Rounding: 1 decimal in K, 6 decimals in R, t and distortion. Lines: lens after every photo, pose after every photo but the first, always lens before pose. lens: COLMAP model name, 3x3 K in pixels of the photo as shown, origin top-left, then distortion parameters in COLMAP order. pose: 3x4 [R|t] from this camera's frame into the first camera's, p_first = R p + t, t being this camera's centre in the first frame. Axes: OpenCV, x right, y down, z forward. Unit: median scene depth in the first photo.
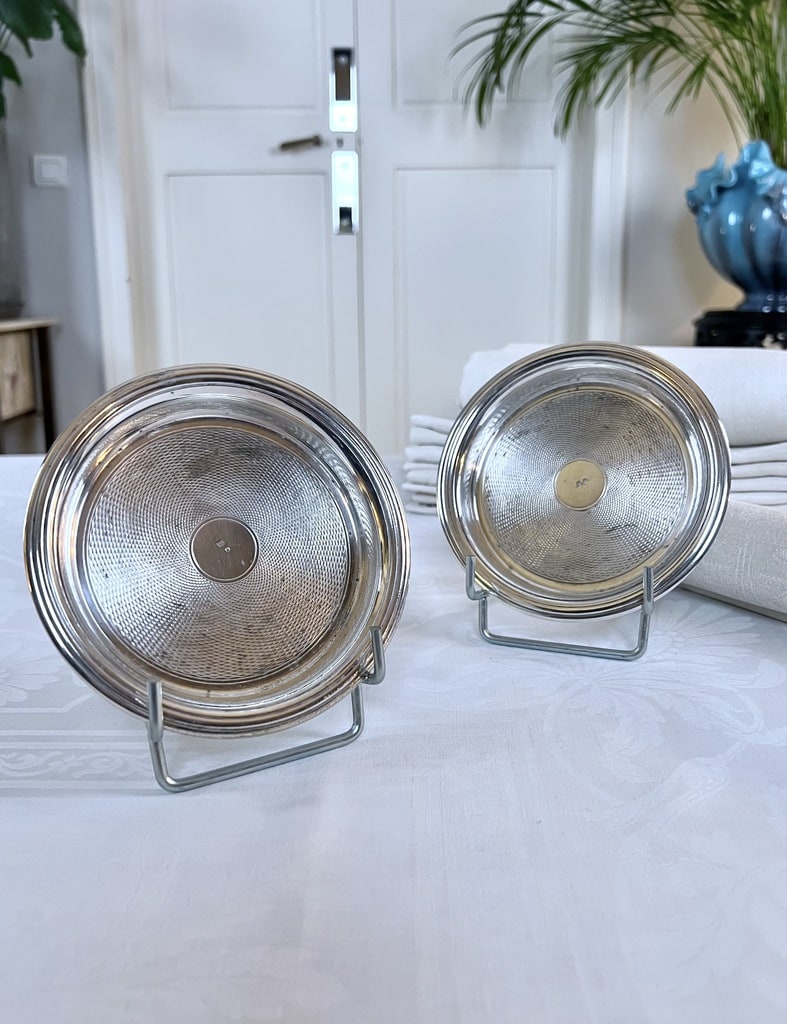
lens RADIAL K [[895.8, 0, 393.5], [0, 895.8, 512.0], [0, 0, 1]] dist [0.078262, -0.114162]
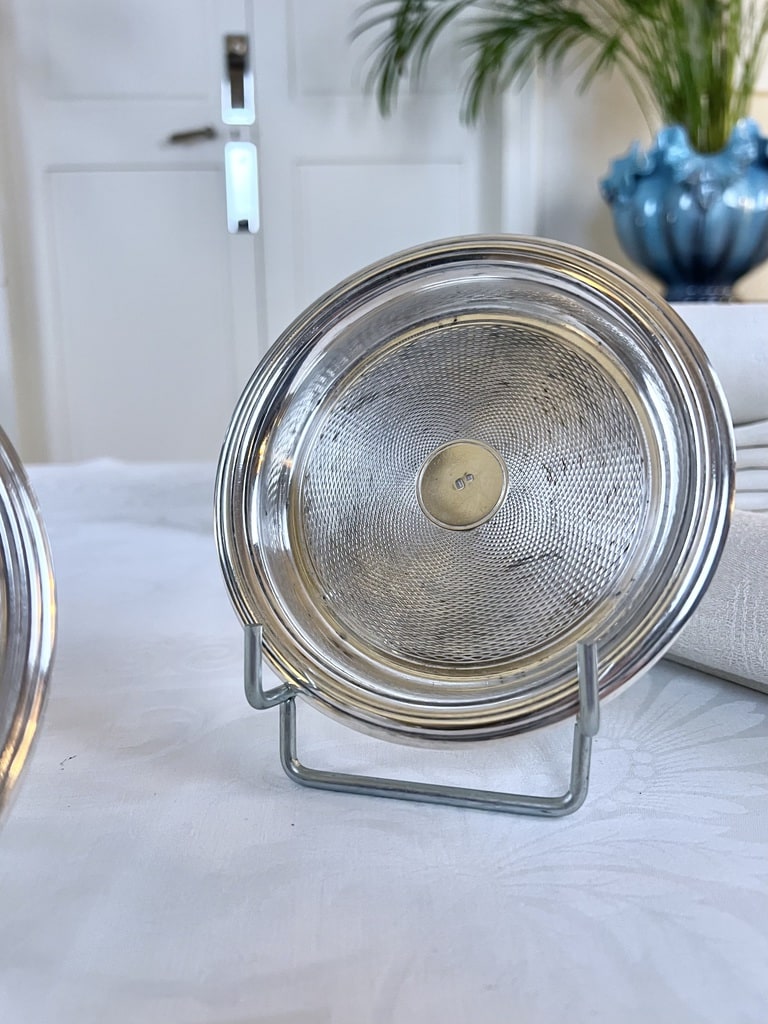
lens RADIAL K [[836.2, 0, 384.0], [0, 836.2, 512.0], [0, 0, 1]] dist [0.001877, -0.005409]
pose [[0.998101, -0.025990, 0.055852, 0.128160], [0.026792, 0.999548, -0.013657, -0.007412], [-0.055472, 0.015127, 0.998346, 0.475105]]
